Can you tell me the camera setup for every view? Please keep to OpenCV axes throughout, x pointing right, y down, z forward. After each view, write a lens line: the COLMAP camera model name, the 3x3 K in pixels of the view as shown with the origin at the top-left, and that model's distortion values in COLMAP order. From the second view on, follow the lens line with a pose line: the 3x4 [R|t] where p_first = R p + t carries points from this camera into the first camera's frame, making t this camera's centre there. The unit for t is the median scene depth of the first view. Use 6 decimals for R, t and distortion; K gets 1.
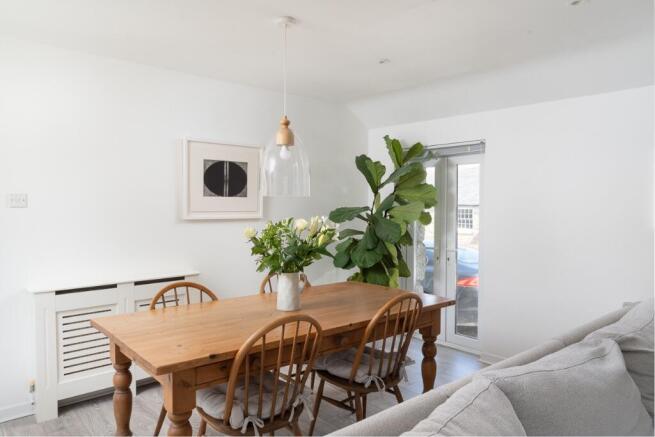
lens RADIAL K [[455.2, 0, 327.9], [0, 455.2, 217.6], [0, 0, 1]] dist [-0.008244, -0.000548]
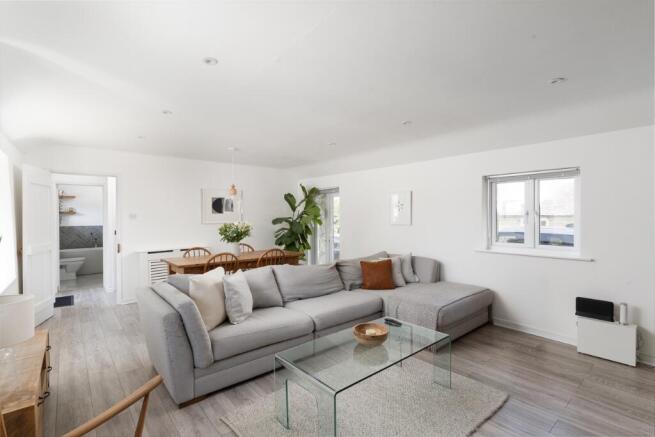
lens RADIAL K [[310.7, 0, 327.1], [0, 310.7, 217.8], [0, 0, 1]] dist [0.002748, 0.000217]
pose [[0.999714, -0.009843, -0.021777, 0.299970], [0.009381, 0.999731, -0.021217, 0.012486], [0.021980, 0.021006, 0.999538, -0.490239]]
